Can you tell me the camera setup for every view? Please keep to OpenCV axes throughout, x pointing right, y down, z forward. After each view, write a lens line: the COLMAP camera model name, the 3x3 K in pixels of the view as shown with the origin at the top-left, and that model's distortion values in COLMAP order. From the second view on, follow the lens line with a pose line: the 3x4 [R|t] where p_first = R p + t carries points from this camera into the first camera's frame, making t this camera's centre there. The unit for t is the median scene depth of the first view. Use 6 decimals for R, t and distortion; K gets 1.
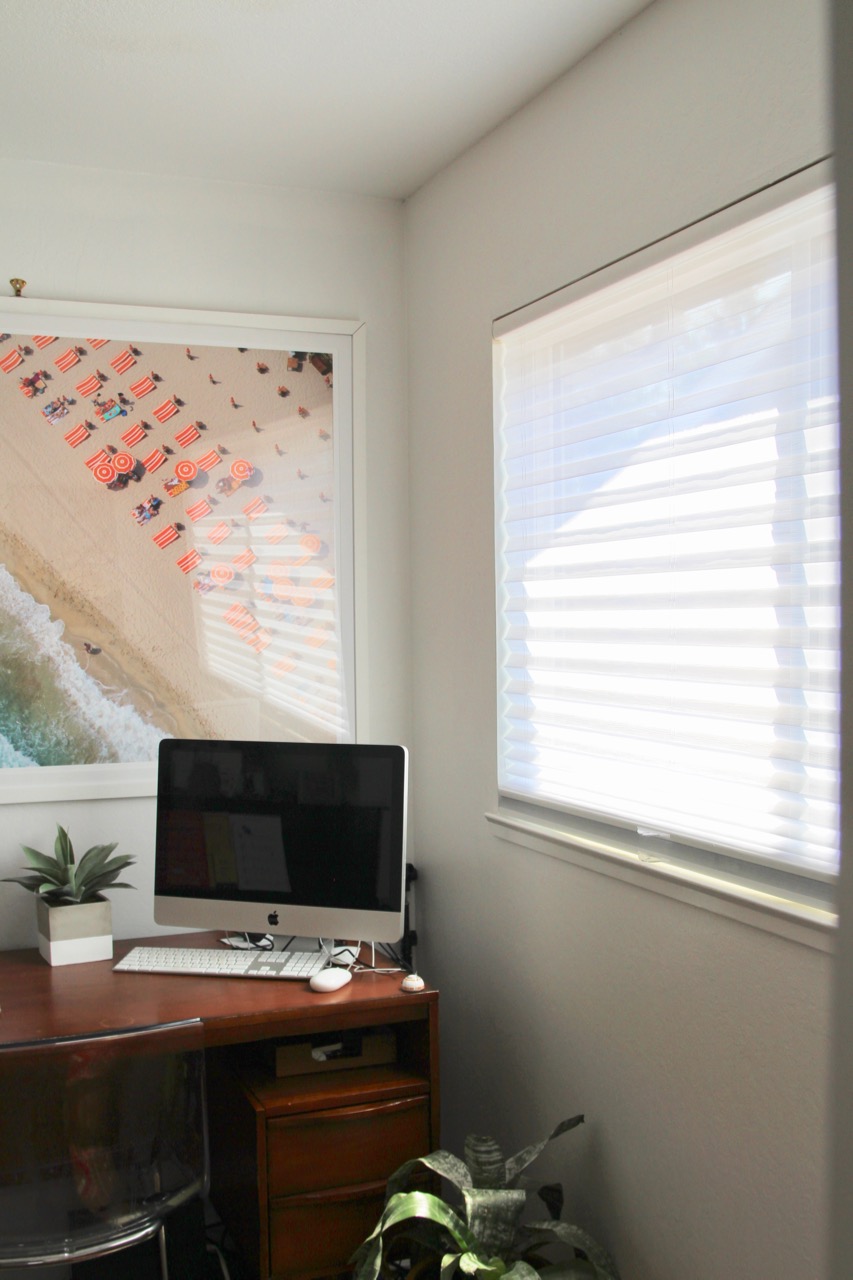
lens RADIAL K [[1347.1, 0, 425.1], [0, 1347.1, 703.6], [0, 0, 1]] dist [-0.139518, 0.441544]
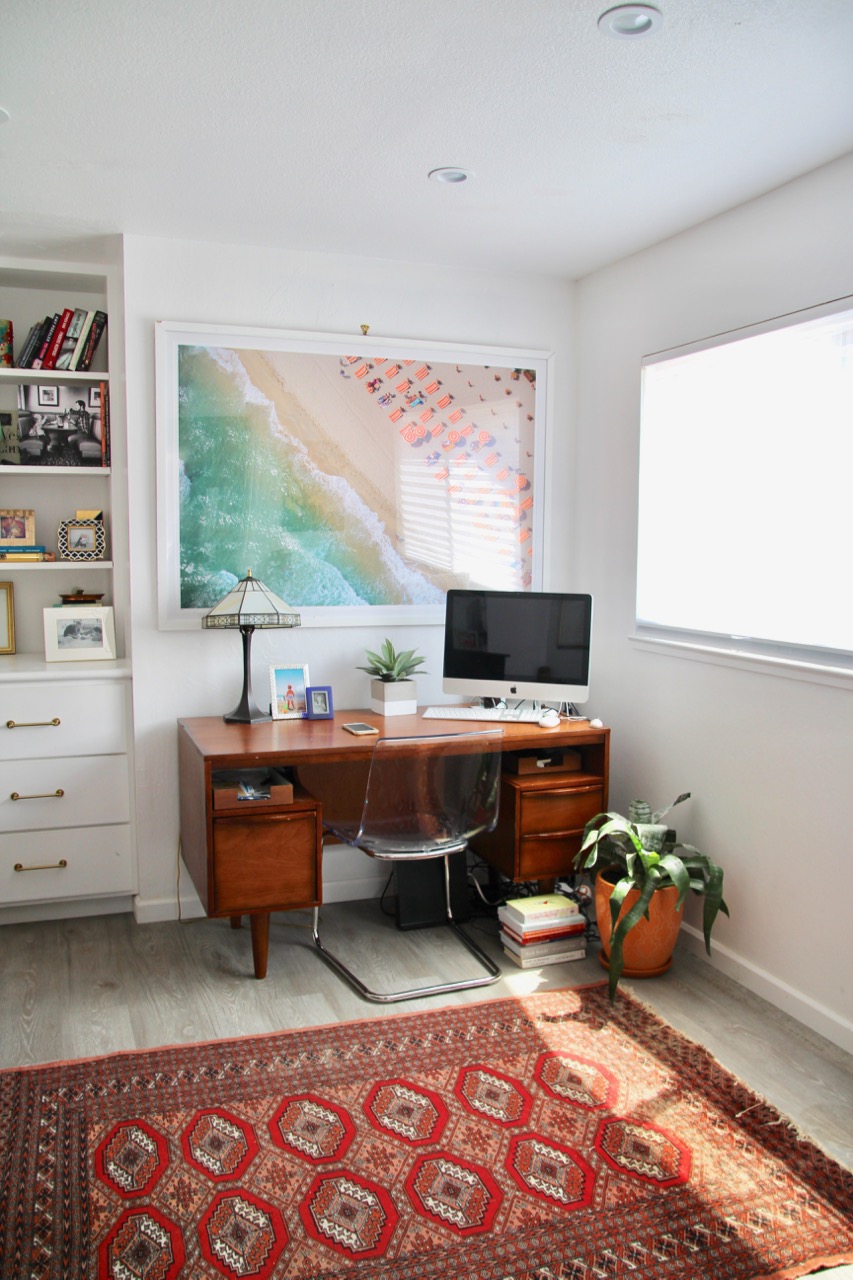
lens RADIAL K [[1029.3, 0, 428.8], [0, 1029.3, 667.5], [0, 0, 1]] dist [-0.116584, 0.120330]
pose [[0.999768, 0.020441, -0.006850, -0.203944], [-0.019976, 0.997863, 0.062220, 0.043528], [0.008107, -0.062069, 0.998039, -0.353340]]
